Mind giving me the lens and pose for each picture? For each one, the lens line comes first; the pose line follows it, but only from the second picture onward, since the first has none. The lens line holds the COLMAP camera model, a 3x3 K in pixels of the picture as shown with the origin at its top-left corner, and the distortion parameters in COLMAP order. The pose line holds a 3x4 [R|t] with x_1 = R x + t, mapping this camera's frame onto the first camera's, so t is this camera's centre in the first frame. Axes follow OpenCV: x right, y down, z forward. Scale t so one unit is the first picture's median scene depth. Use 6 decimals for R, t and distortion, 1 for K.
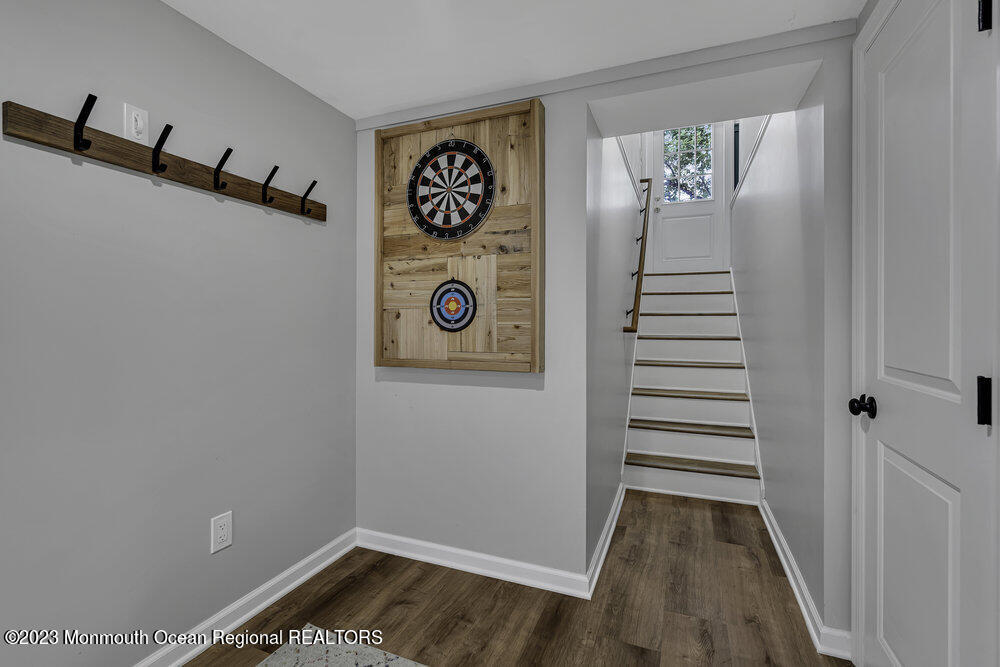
lens RADIAL K [[457.7, 0, 498.6], [0, 457.7, 327.0], [0, 0, 1]] dist [-0.002747, 0.001701]
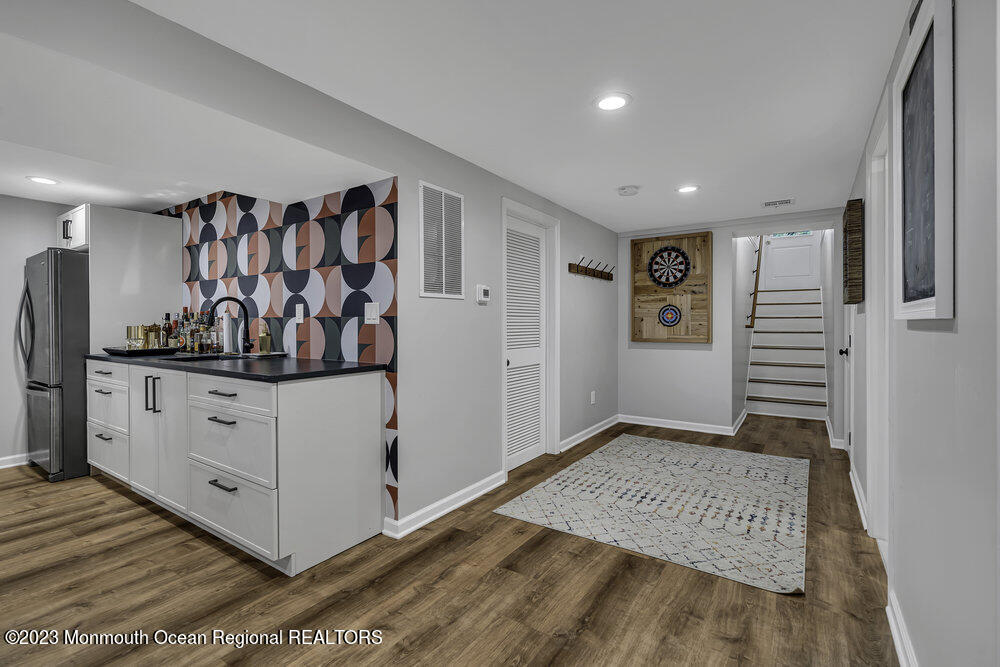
lens RADIAL K [[457.7, 0, 498.4], [0, 457.7, 325.3], [0, 0, 1]] dist [-0.002747, 0.001701]
pose [[0.978244, -0.000813, -0.207455, -0.473941], [0.000127, 0.999994, -0.003319, 0.011244], [0.207457, 0.003221, 0.978239, -1.491893]]
